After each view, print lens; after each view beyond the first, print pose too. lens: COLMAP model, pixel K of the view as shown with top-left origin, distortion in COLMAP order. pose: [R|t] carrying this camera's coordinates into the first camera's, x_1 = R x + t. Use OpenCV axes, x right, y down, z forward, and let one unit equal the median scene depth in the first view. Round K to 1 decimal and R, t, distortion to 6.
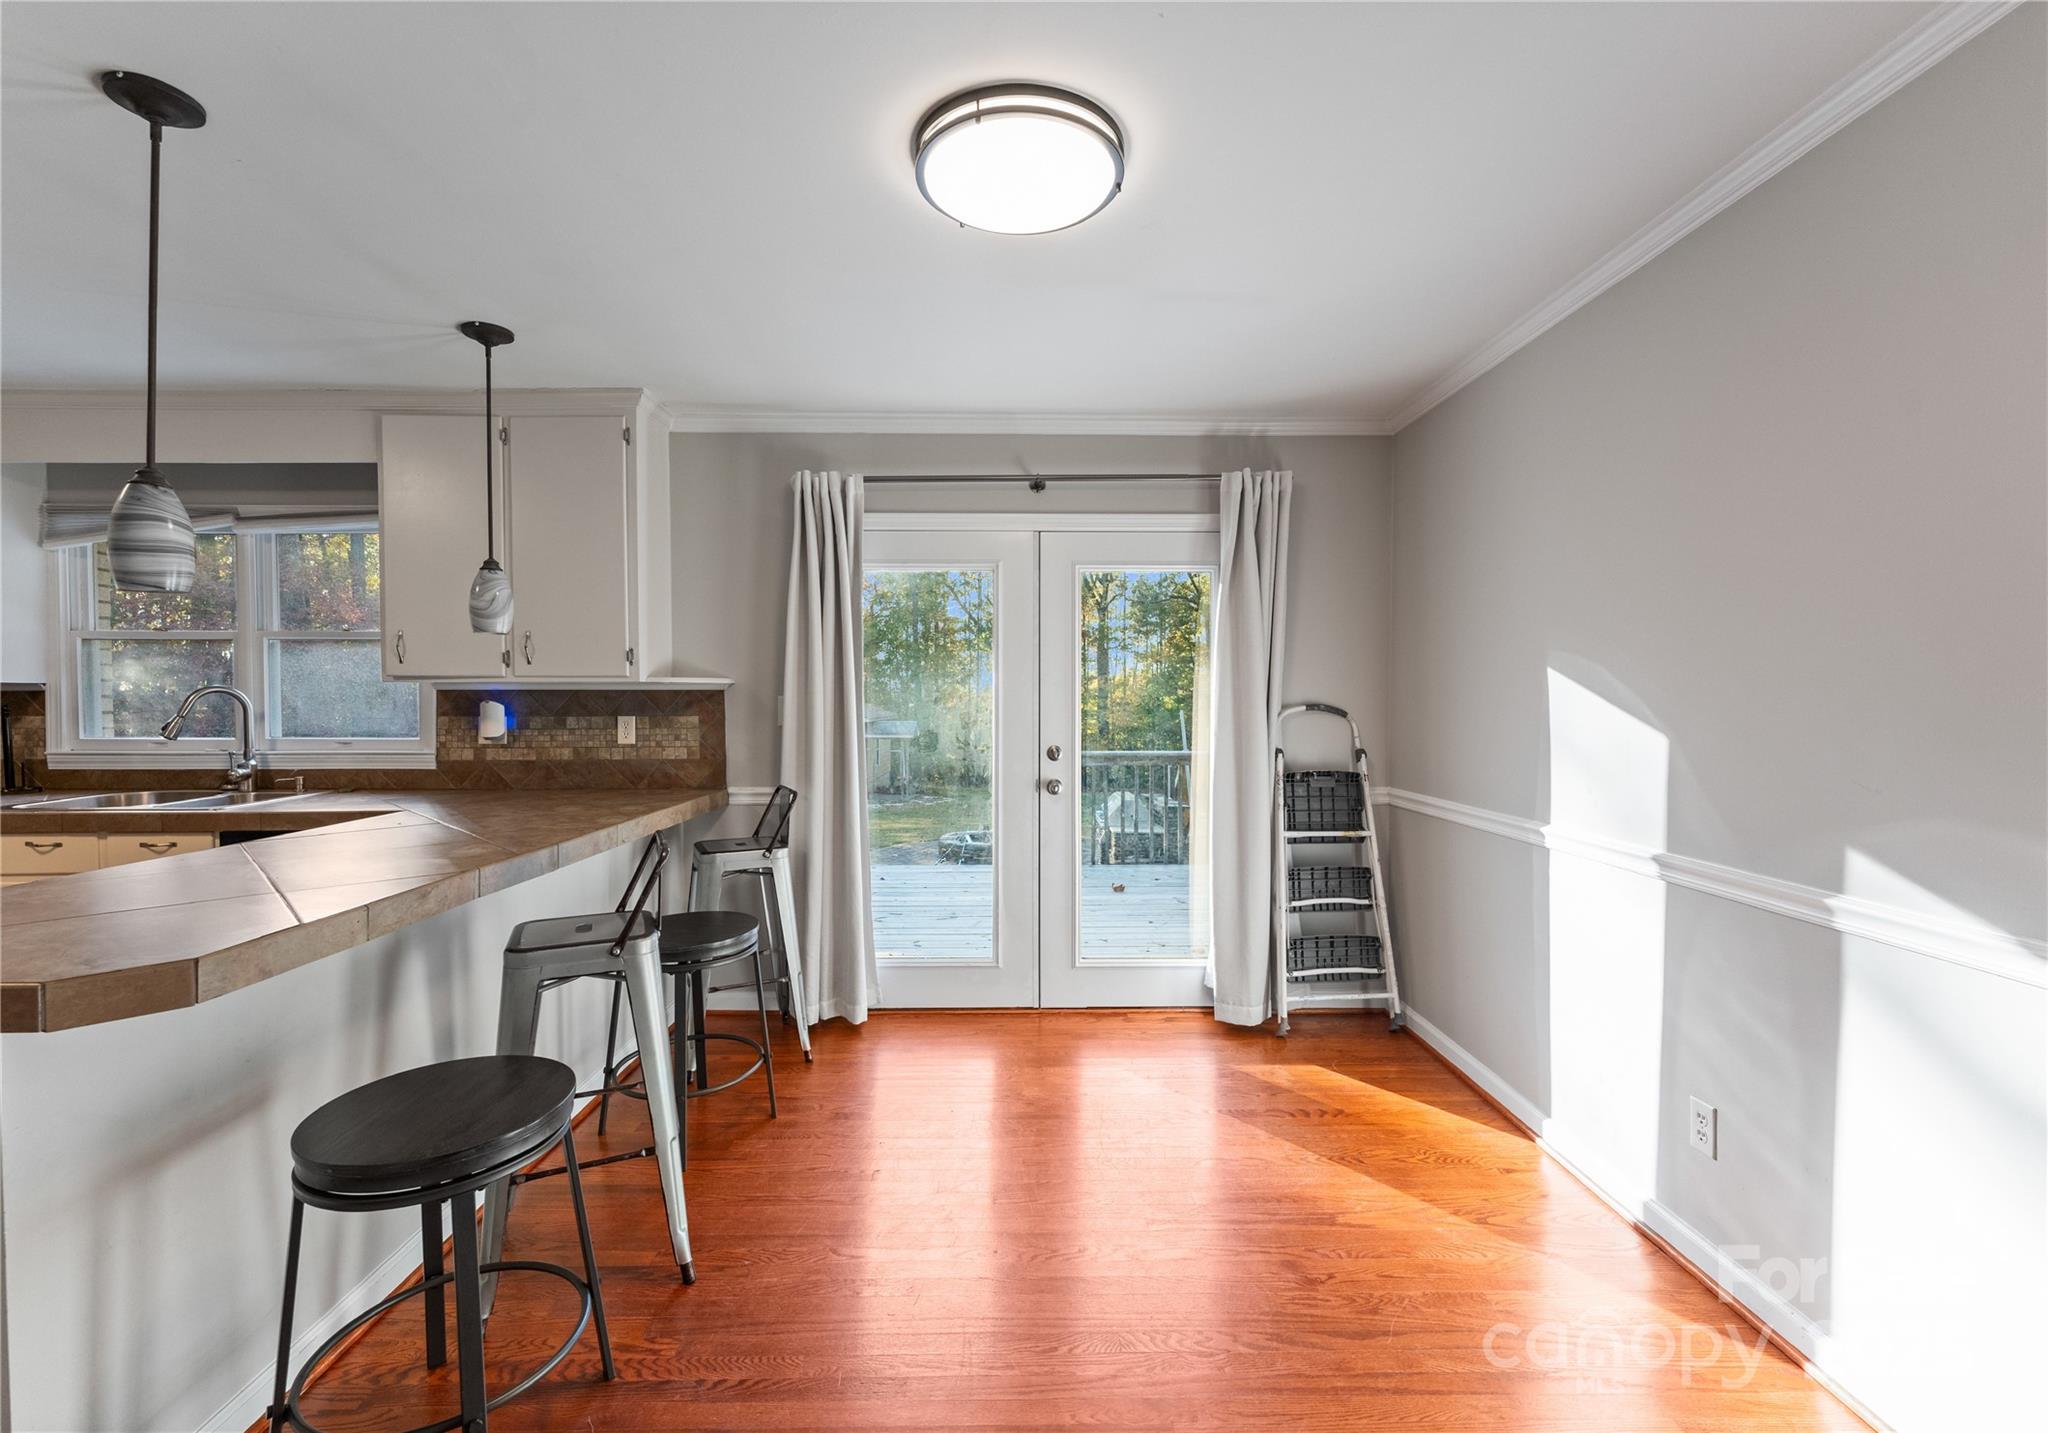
lens RADIAL K [[854.8, 0, 1024.0], [0, 854.8, 716.5], [0, 0, 1]] dist [-0.022371, 0.000000]
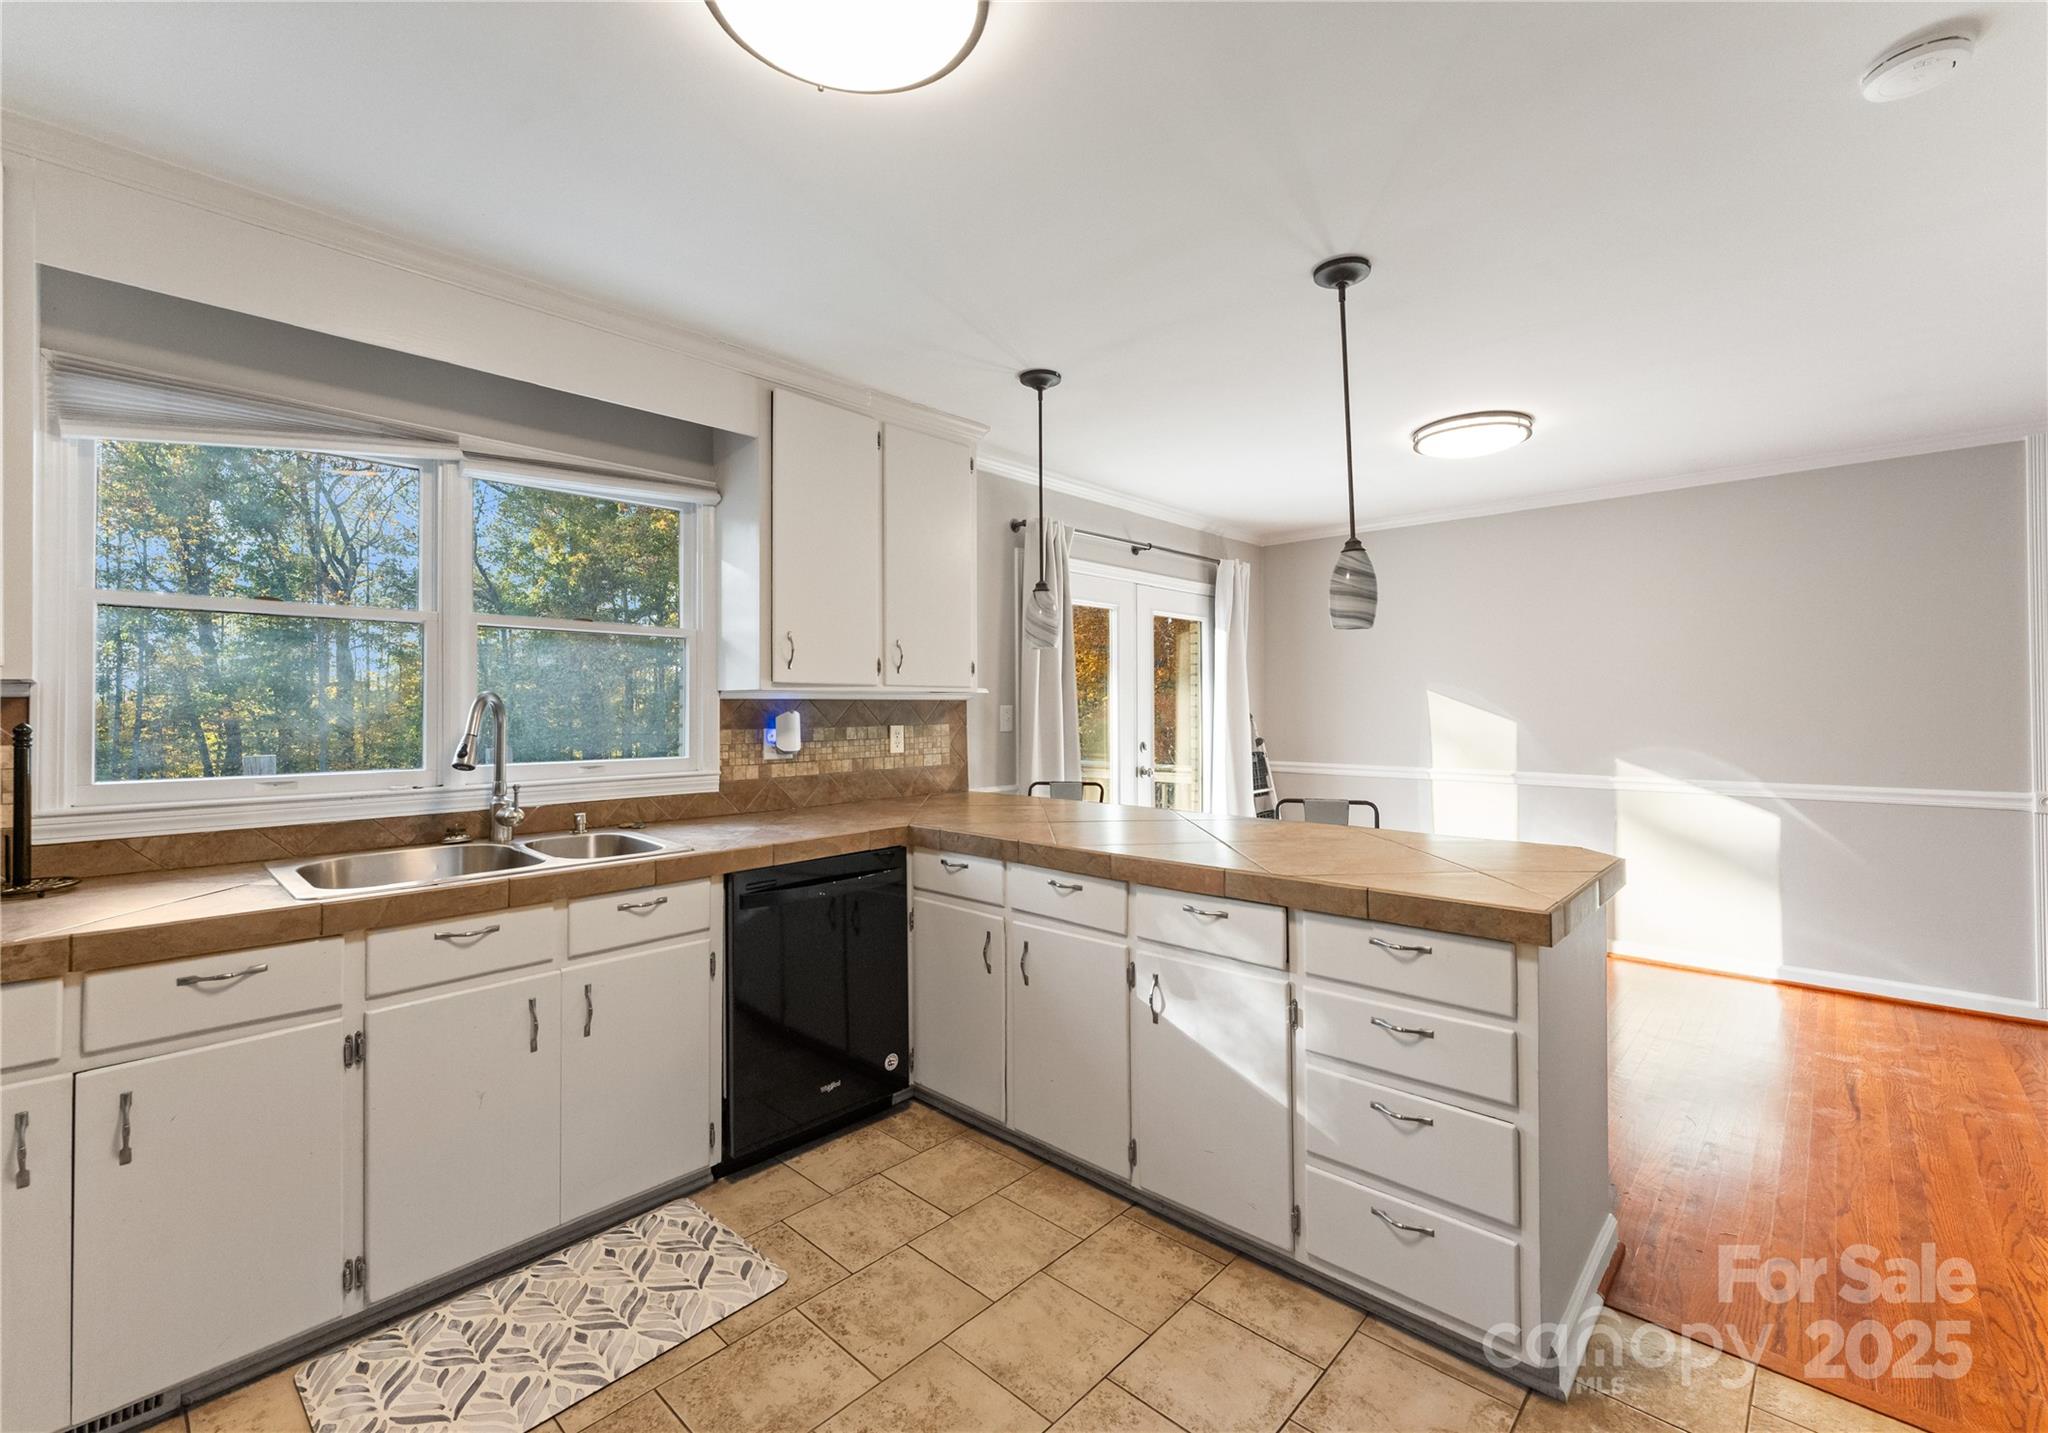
lens RADIAL K [[871.9, 0, 1024.0], [0, 871.9, 716.5], [0, 0, 1]] dist [0.000959, 0.000074]
pose [[0.700242, -0.010118, 0.713834, -1.104947], [0.018217, 0.999827, -0.003698, -0.004733], [-0.713673, 0.015594, 0.700305, 0.163035]]
